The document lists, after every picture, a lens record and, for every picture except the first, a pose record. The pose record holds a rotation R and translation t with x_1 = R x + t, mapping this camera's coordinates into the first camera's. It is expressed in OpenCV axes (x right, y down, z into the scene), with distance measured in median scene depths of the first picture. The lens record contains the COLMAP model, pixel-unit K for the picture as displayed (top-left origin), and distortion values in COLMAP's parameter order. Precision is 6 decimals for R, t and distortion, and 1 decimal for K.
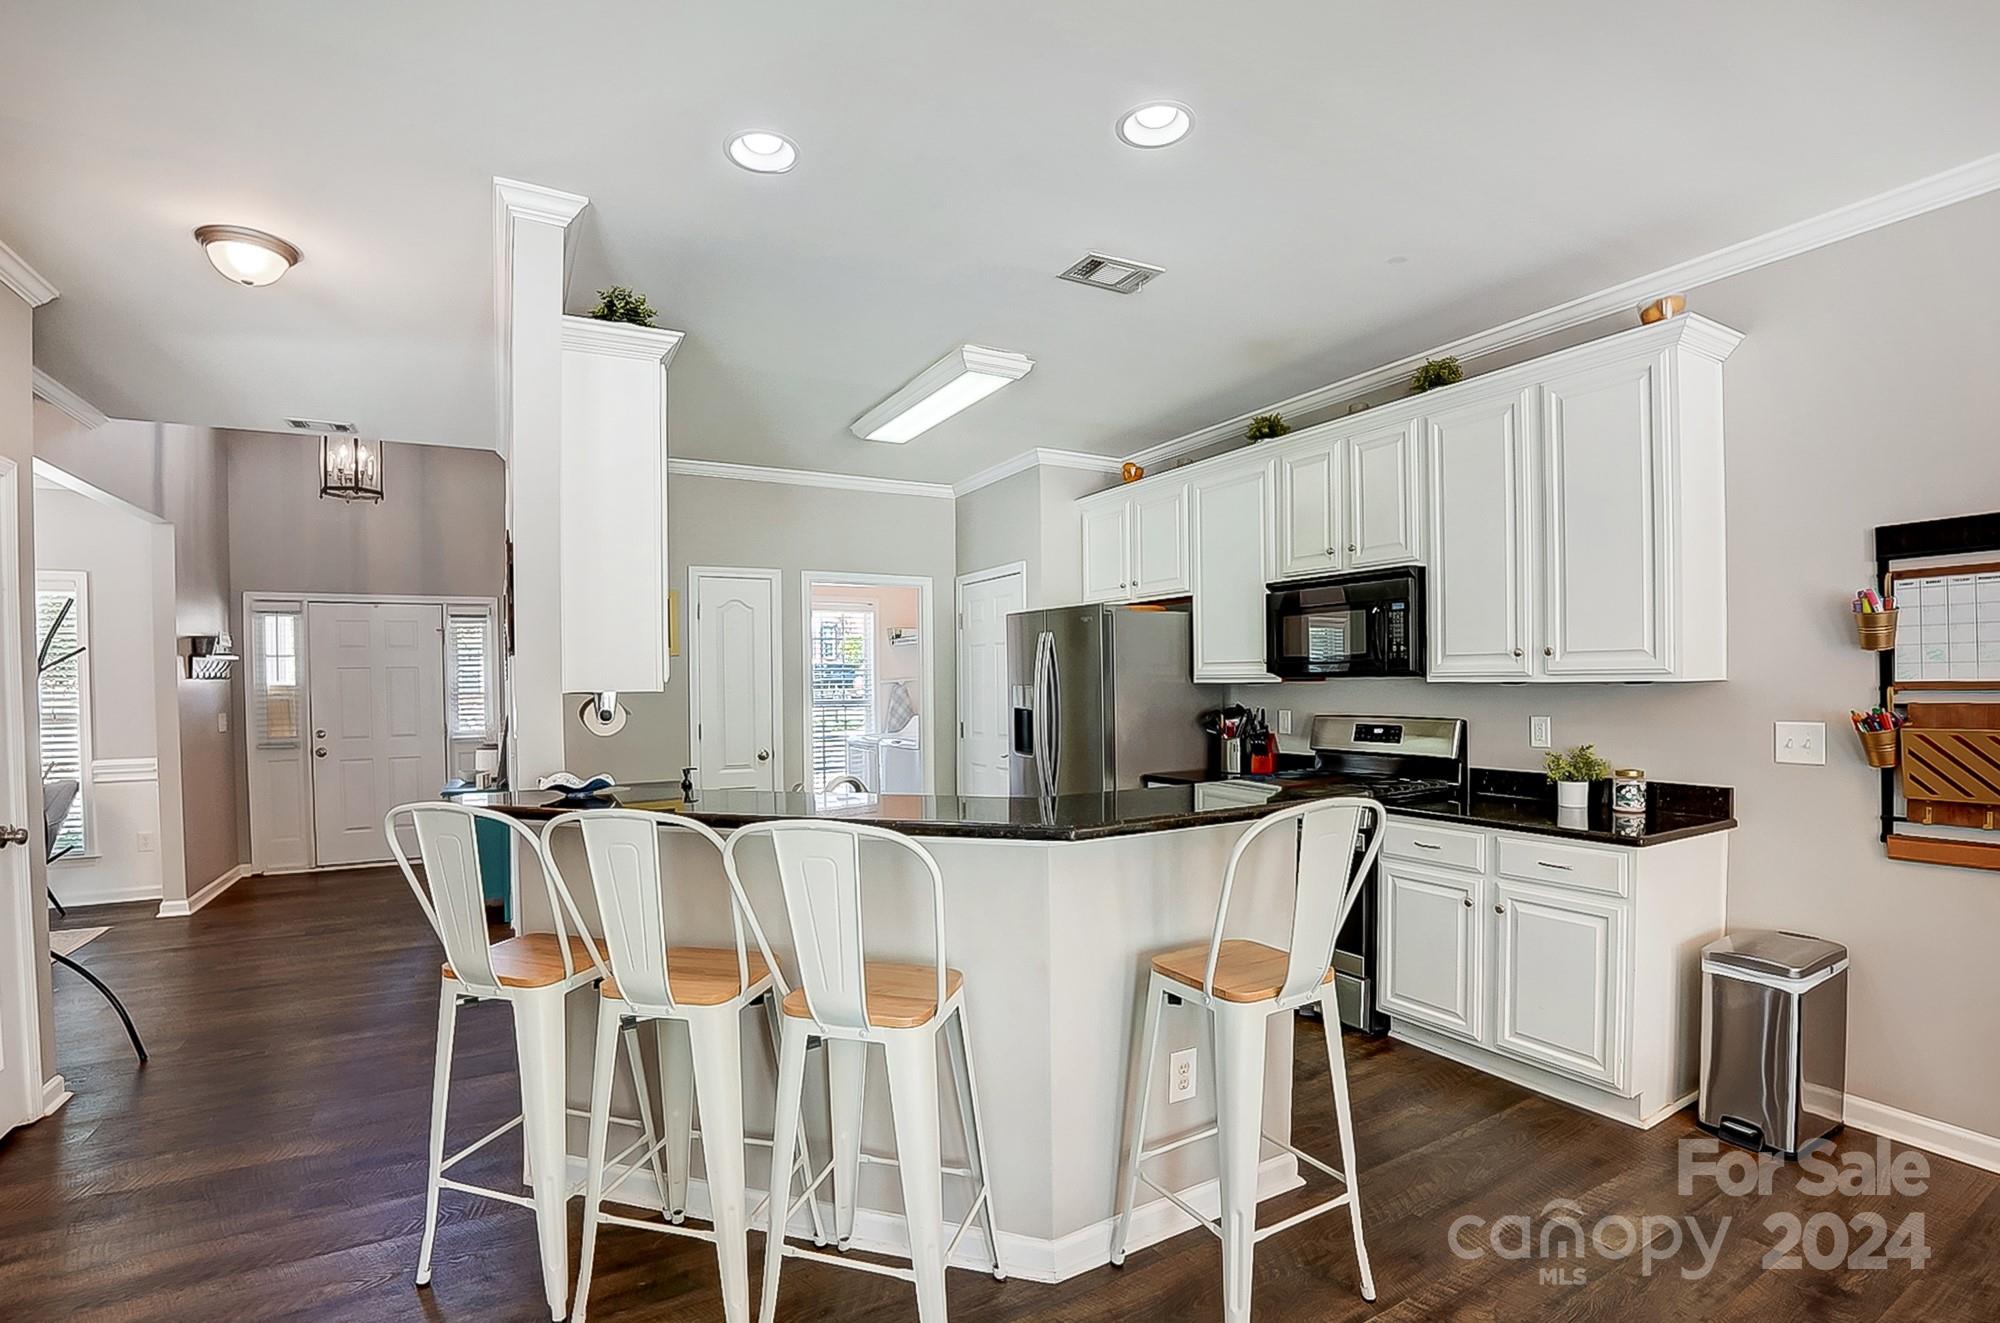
lens RADIAL K [[905.5, 0, 995.0], [0, 905.5, 689.1], [0, 0, 1]] dist [-0.073109, 0.019533]
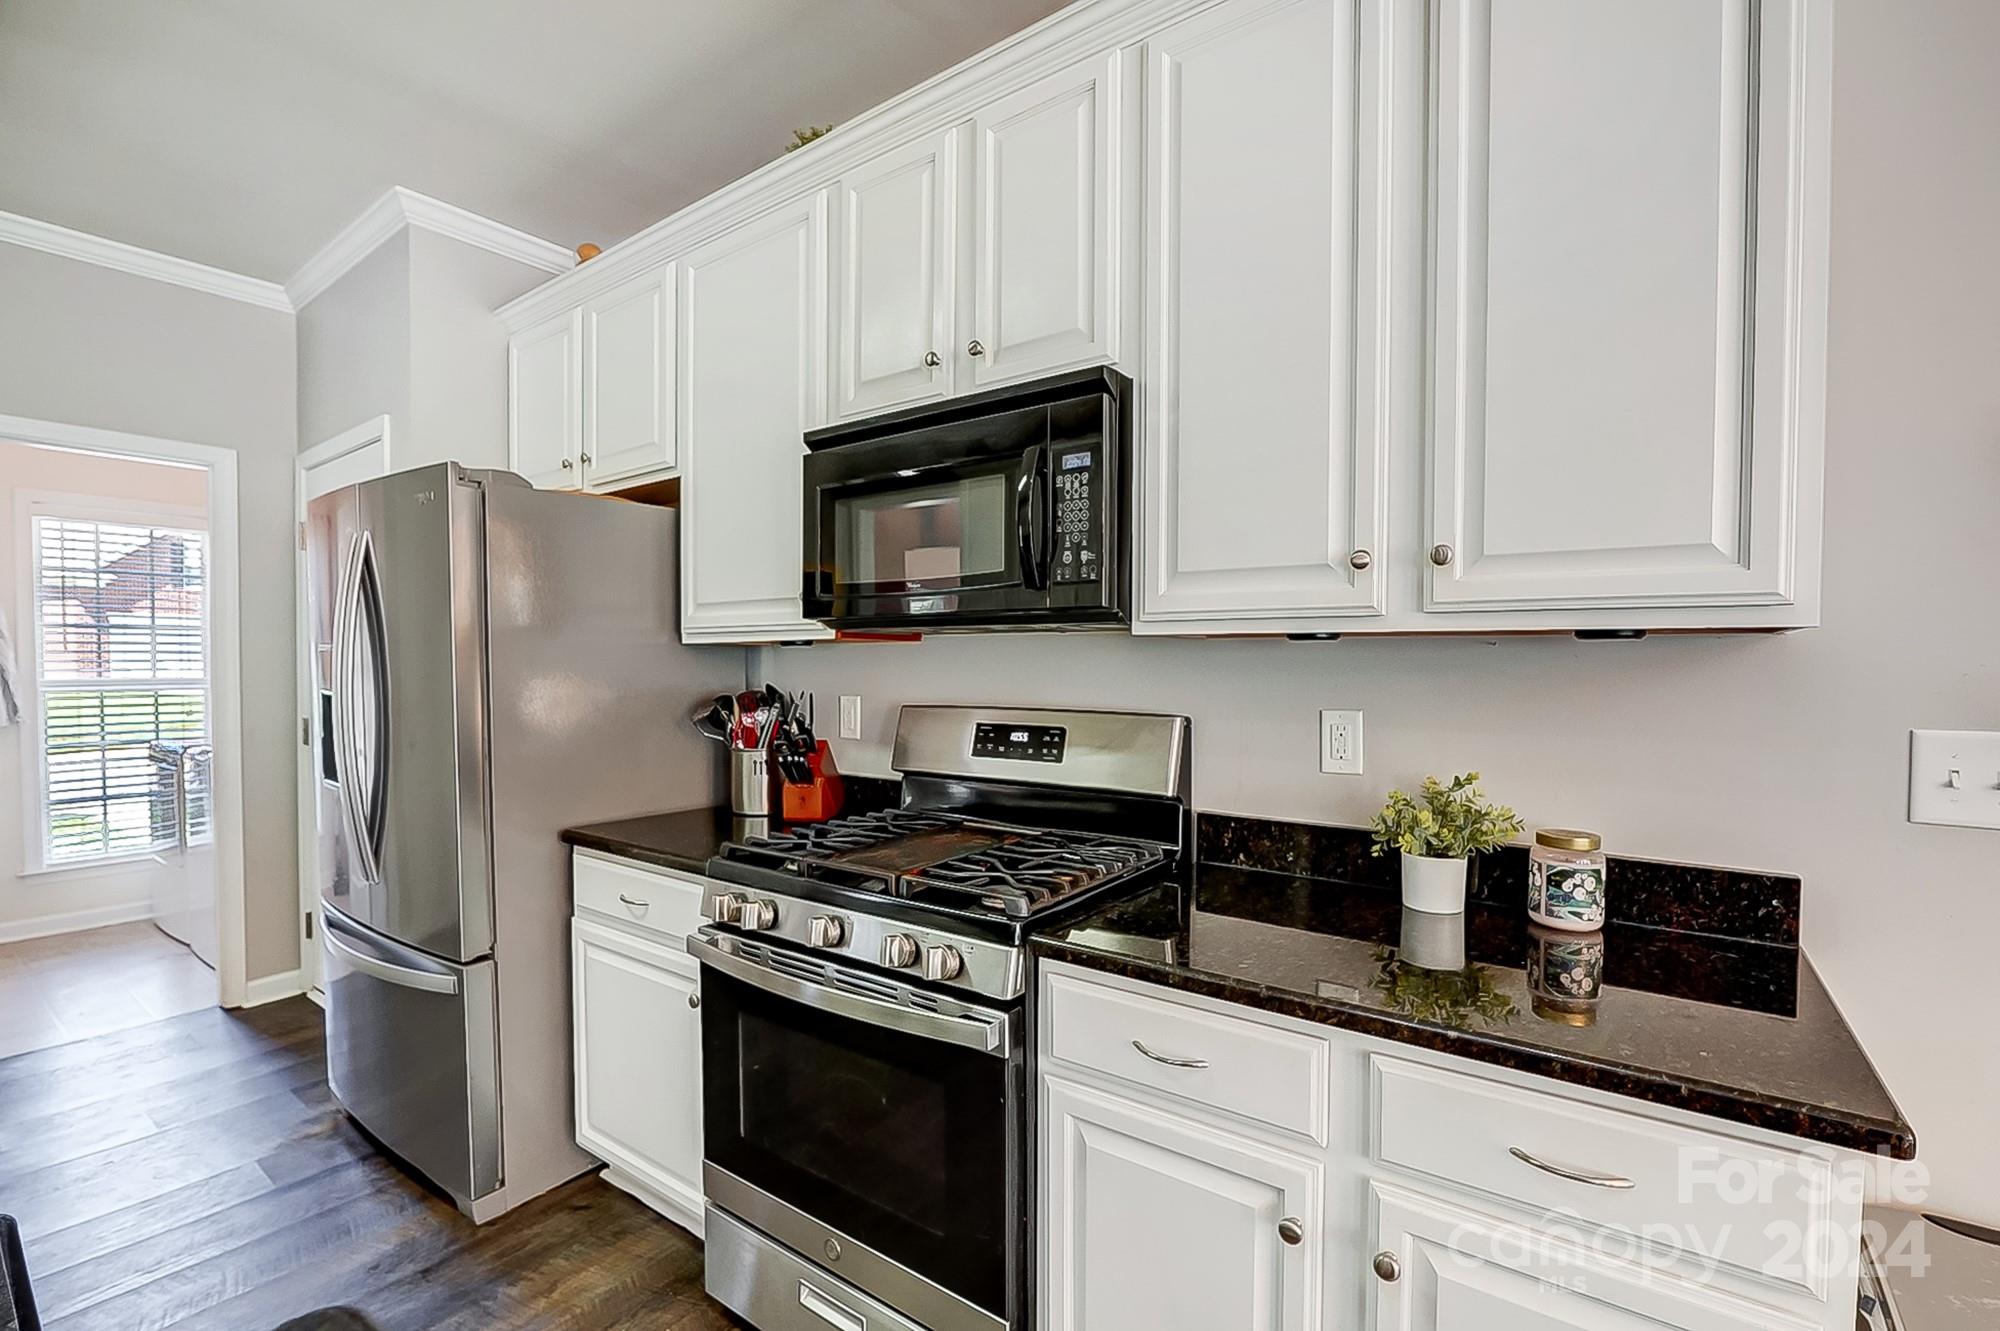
lens RADIAL K [[879.3, 0, 1002.0], [0, 879.3, 686.3], [0, 0, 1]] dist [-0.021162, 0.000213]
pose [[0.907976, 0.001632, 0.419019, 0.217596], [-0.008291, 0.999867, 0.014072, 0.011240], [-0.418940, -0.016252, 0.907869, 0.569397]]
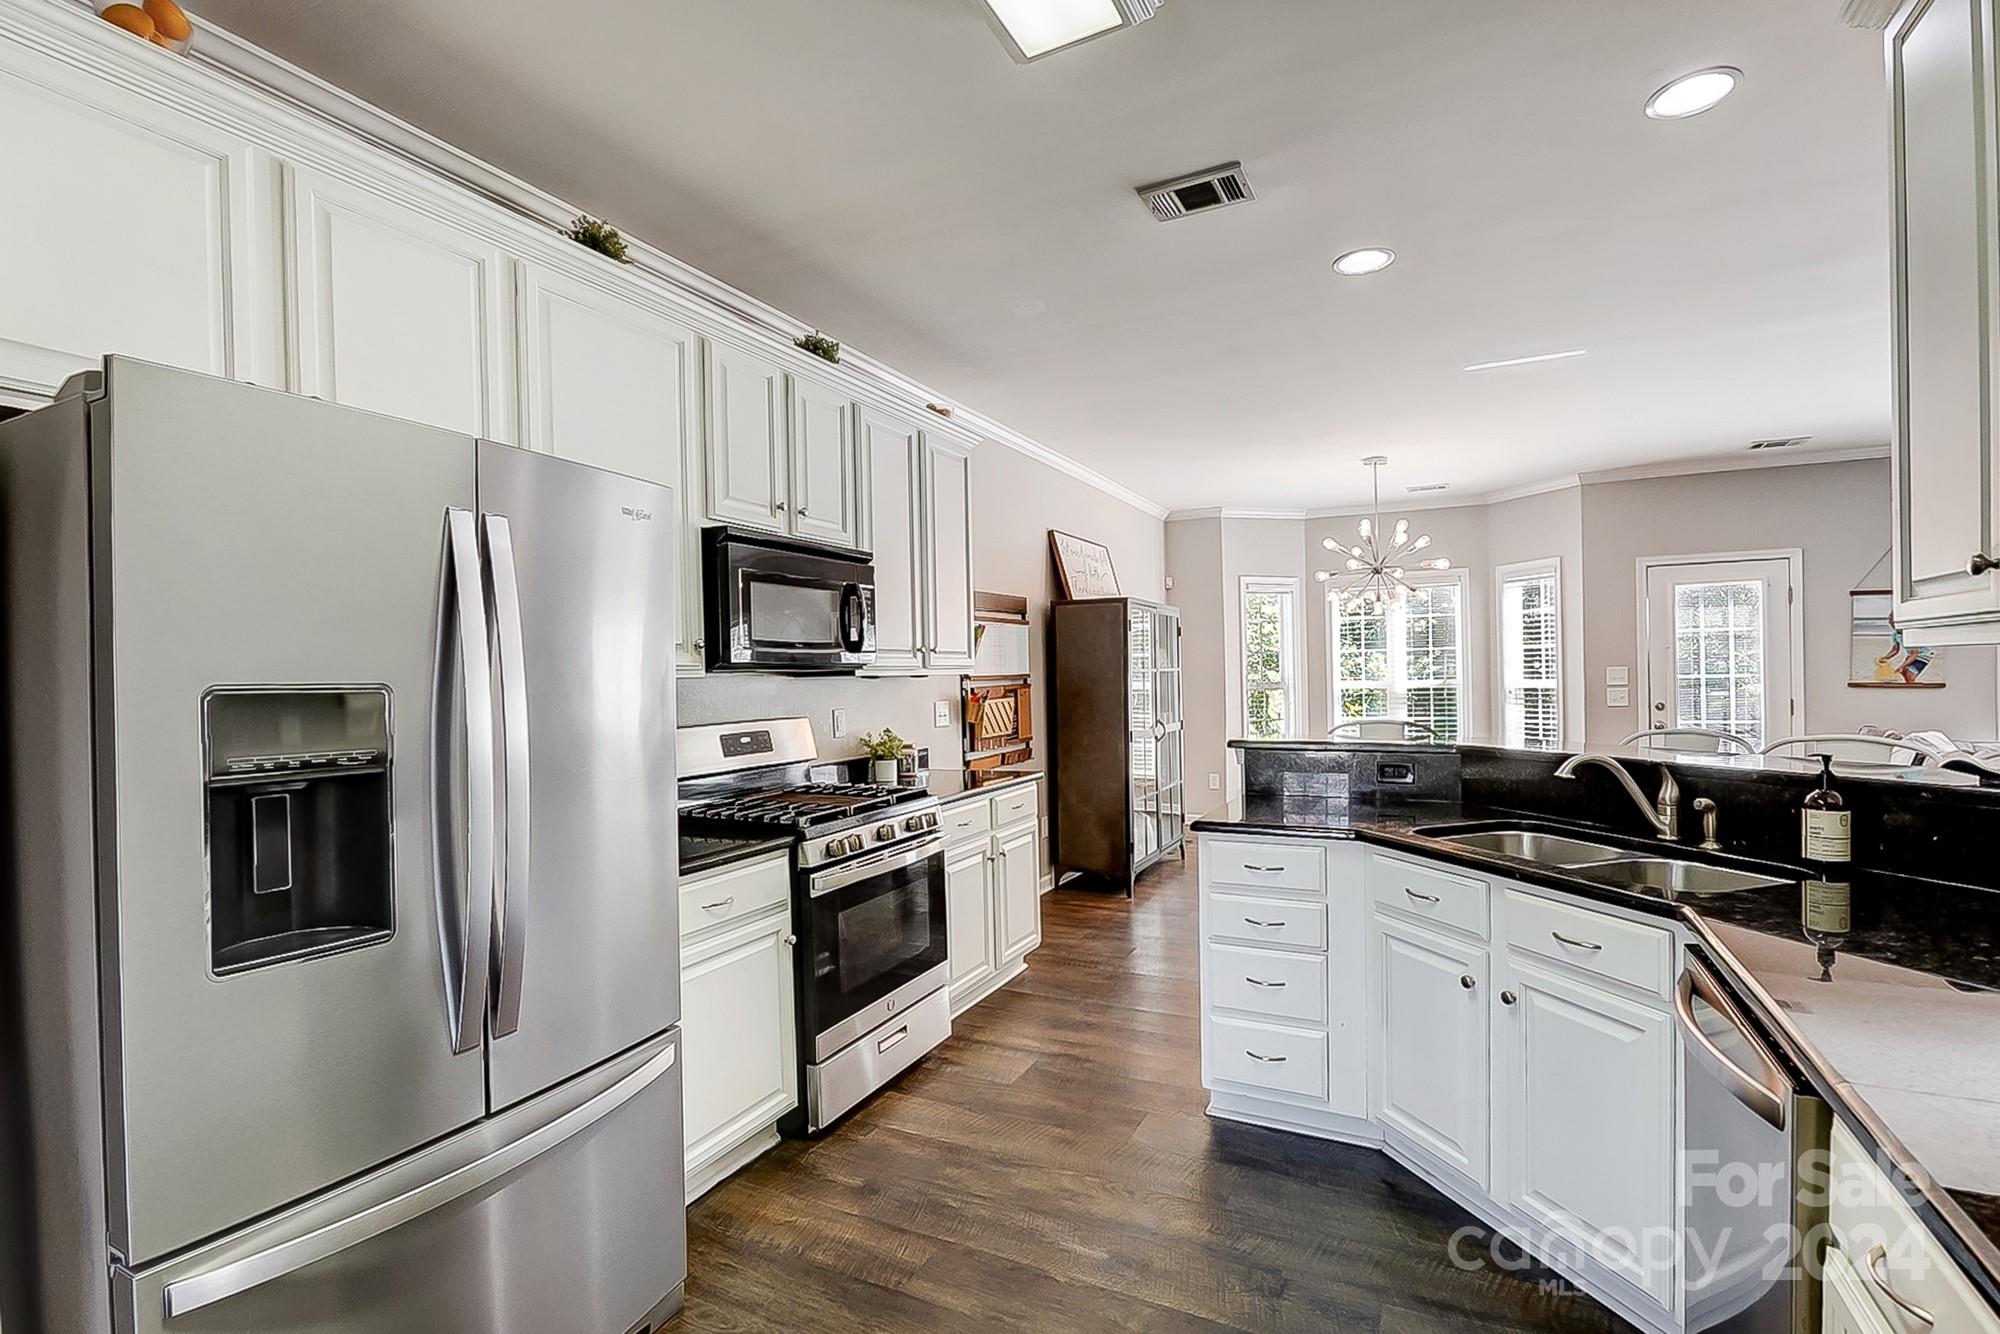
lens RADIAL K [[916.6, 0, 987.6], [0, 916.6, 682.9], [0, 0, 1]] dist [-0.012617, -0.000119]
pose [[-0.563460, 0.019439, 0.825915, -0.376412], [0.038310, 0.999262, 0.002617, 0.002038], [-0.825255, 0.033115, -0.563789, 1.319317]]
